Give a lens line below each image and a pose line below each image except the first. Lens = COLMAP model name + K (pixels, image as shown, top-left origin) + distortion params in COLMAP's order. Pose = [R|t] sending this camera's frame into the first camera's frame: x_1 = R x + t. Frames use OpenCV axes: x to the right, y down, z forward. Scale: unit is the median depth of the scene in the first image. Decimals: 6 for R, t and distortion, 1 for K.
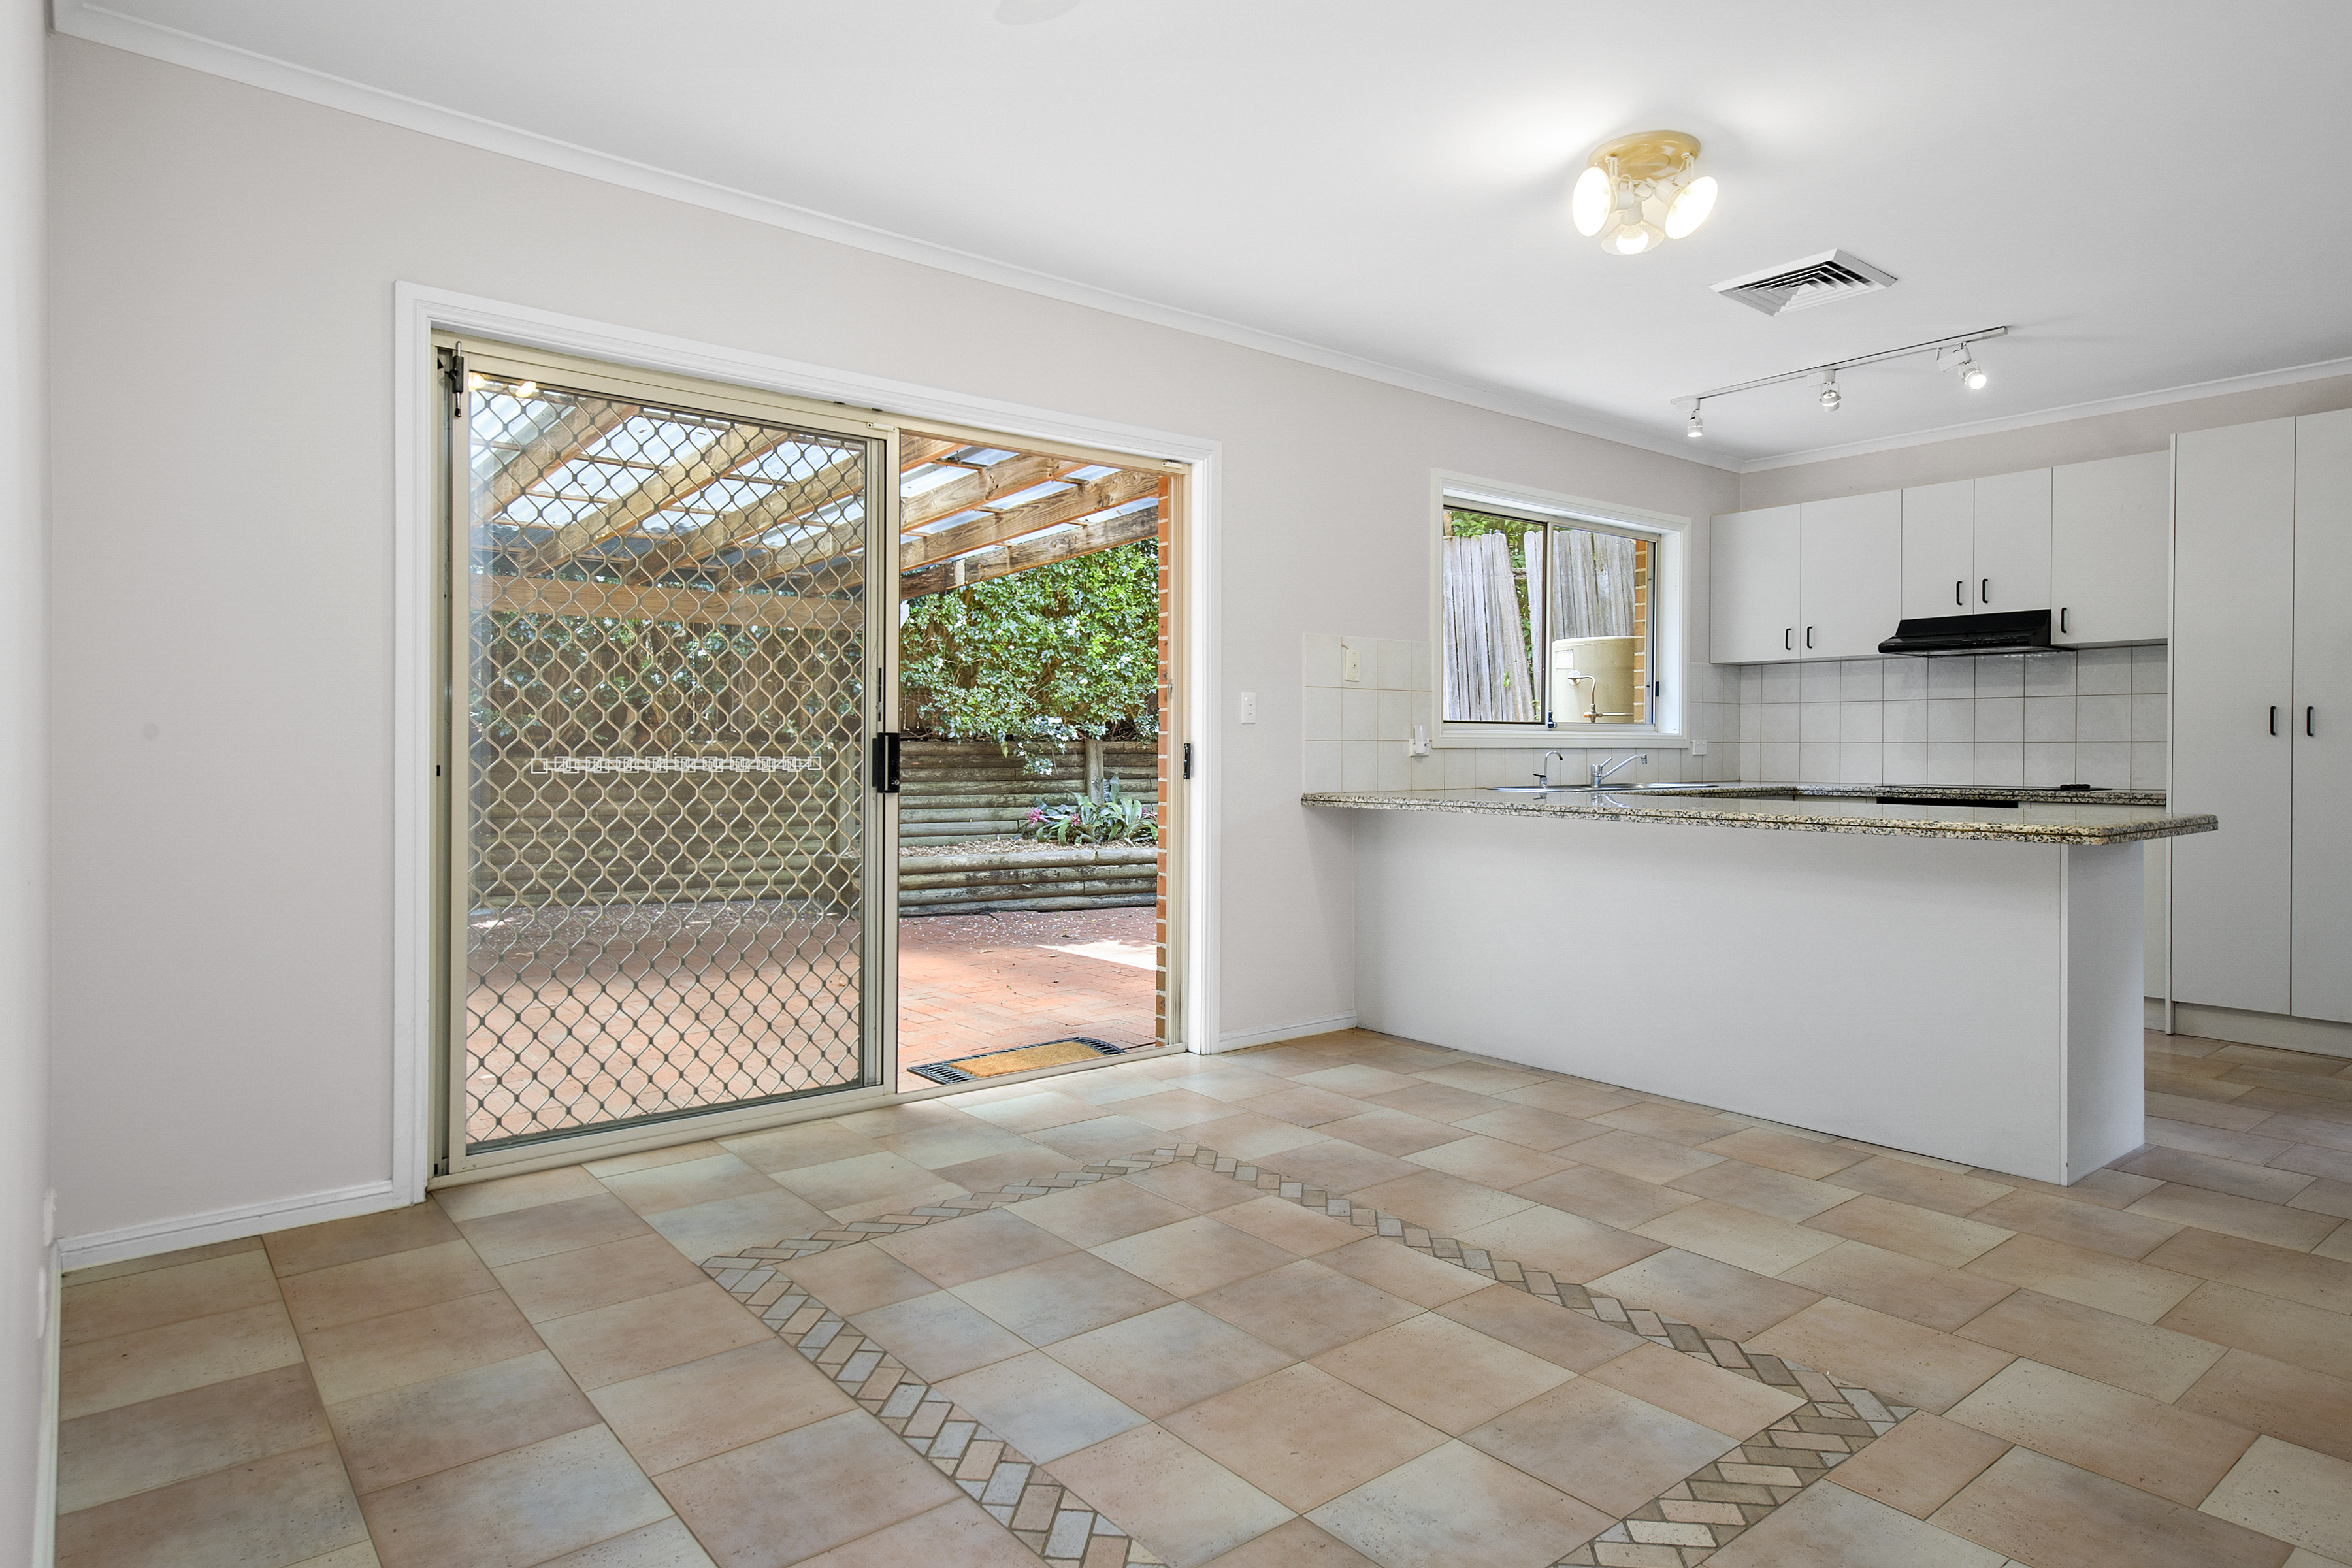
lens RADIAL K [[1365.3, 0, 1176.1], [0, 1365.3, 770.7], [0, 0, 1]] dist [0.001006, 0.000117]
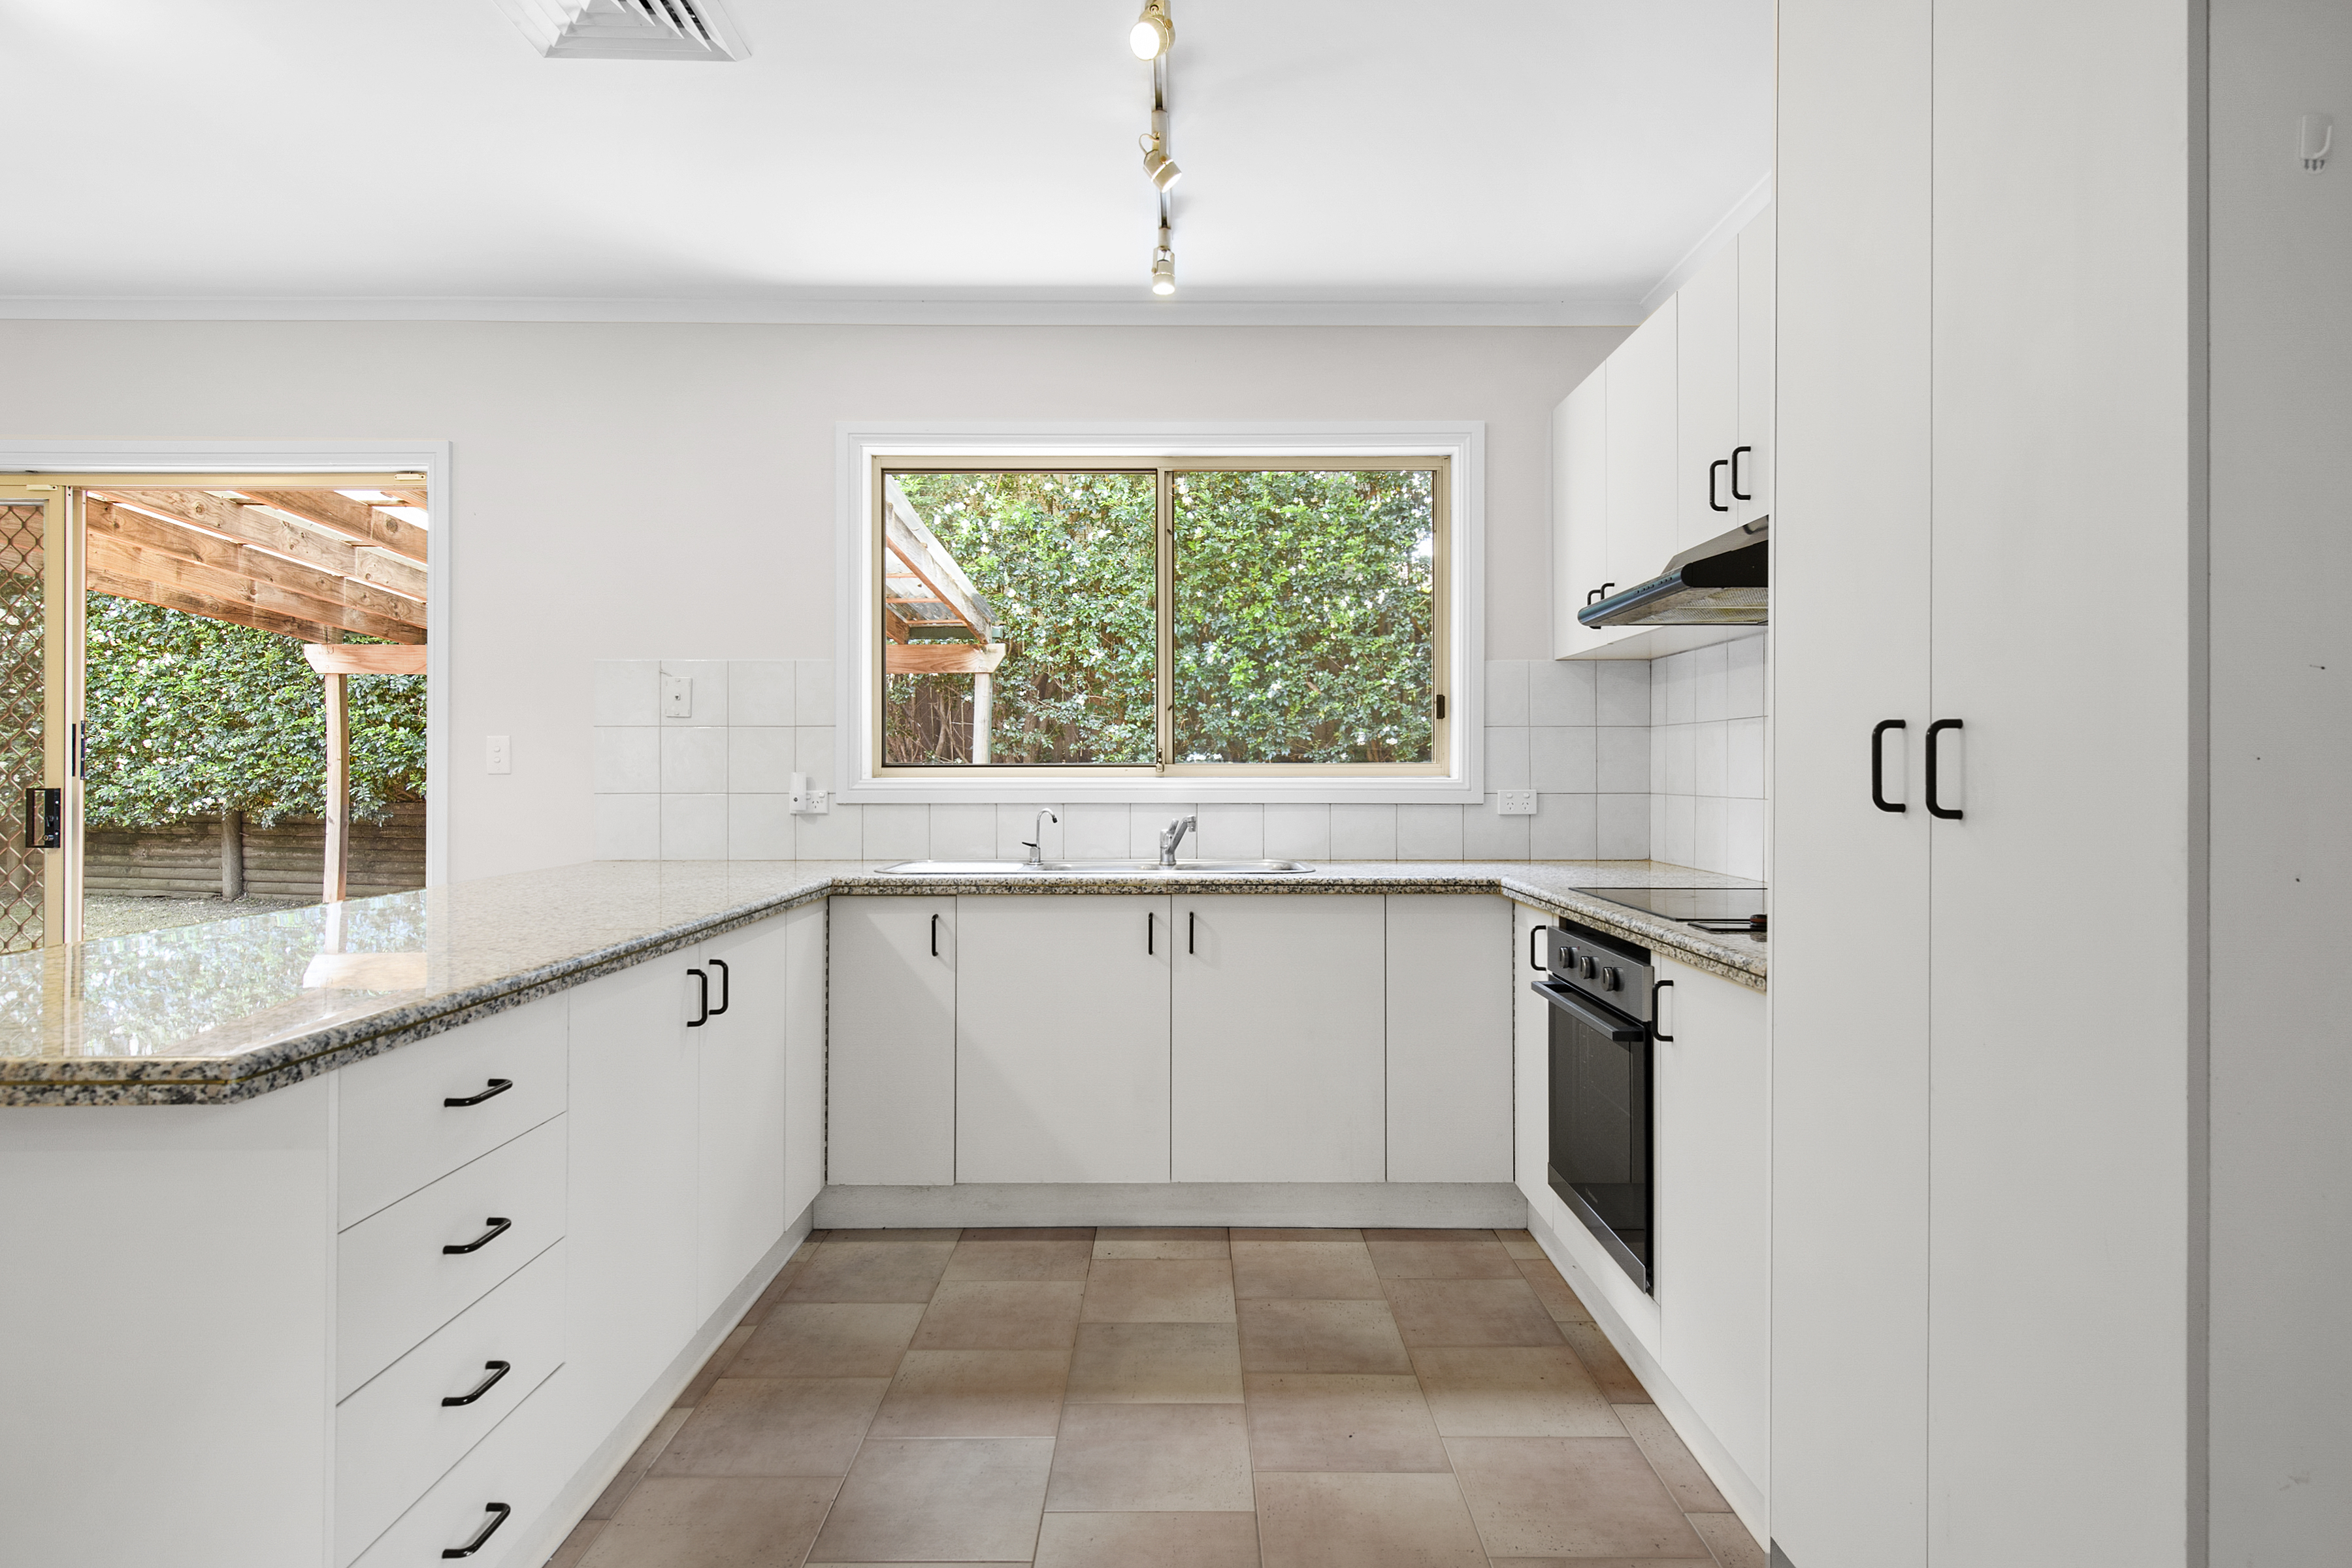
lens RADIAL K [[1260.6, 0, 1176.0], [0, 1260.6, 784.0], [0, 0, 1]] dist [-0.001338, -0.000212]
pose [[0.779581, 0.003766, -0.626290, 0.429985], [-0.008899, 0.999948, -0.005064, -0.014625], [0.626238, 0.009521, 0.779574, 0.334535]]
